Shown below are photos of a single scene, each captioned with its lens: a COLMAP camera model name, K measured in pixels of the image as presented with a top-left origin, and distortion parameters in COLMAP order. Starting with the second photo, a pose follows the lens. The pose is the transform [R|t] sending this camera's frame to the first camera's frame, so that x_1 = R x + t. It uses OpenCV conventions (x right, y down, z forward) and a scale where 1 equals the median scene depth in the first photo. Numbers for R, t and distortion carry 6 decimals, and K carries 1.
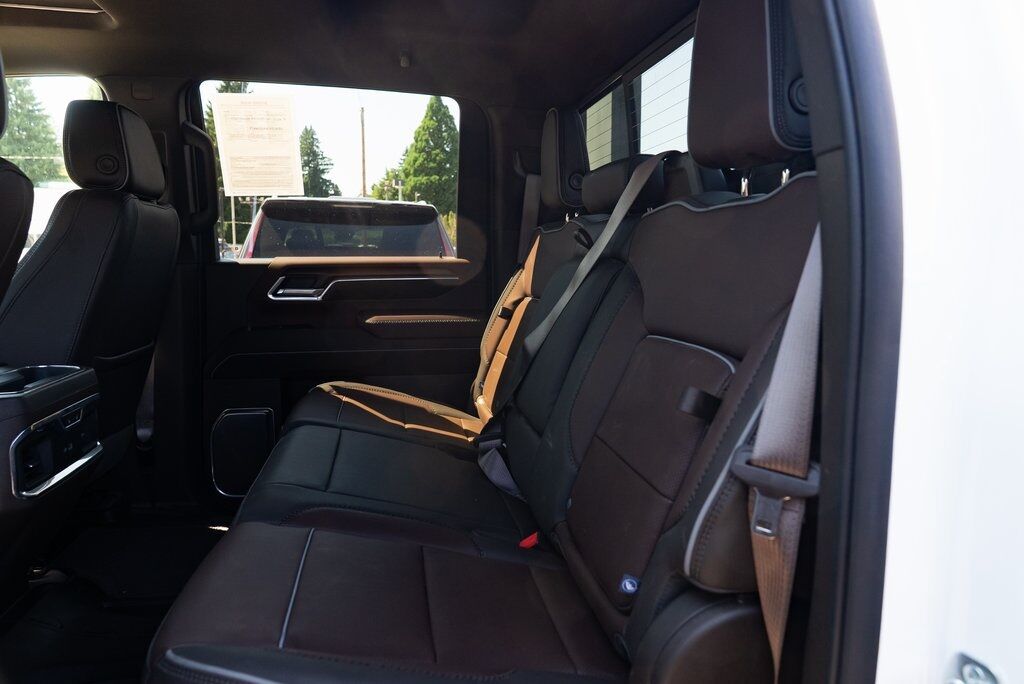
lens RADIAL K [[701.6, 0, 514.3], [0, 701.6, 346.9], [0, 0, 1]] dist [-0.033762, 0.023014]
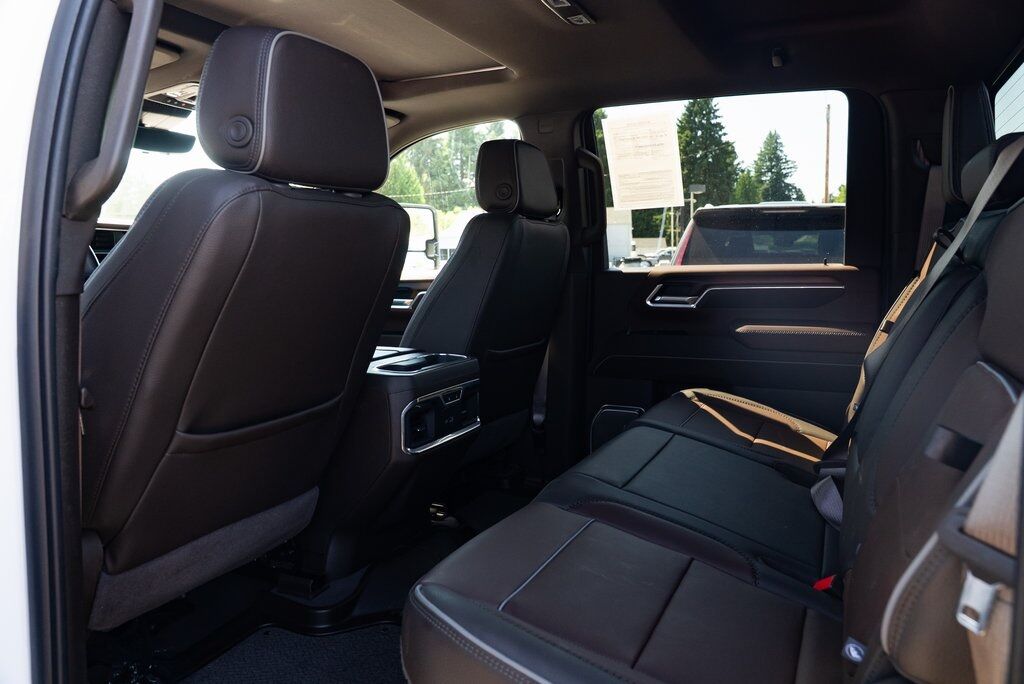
lens RADIAL K [[701.6, 0, 517.5], [0, 701.6, 344.5], [0, 0, 1]] dist [-0.033762, 0.023014]
pose [[0.805449, 0.053465, -0.590248, 0.130433], [-0.061054, 0.998109, 0.007095, -0.005146], [0.589512, 0.030322, 0.807190, 0.027857]]
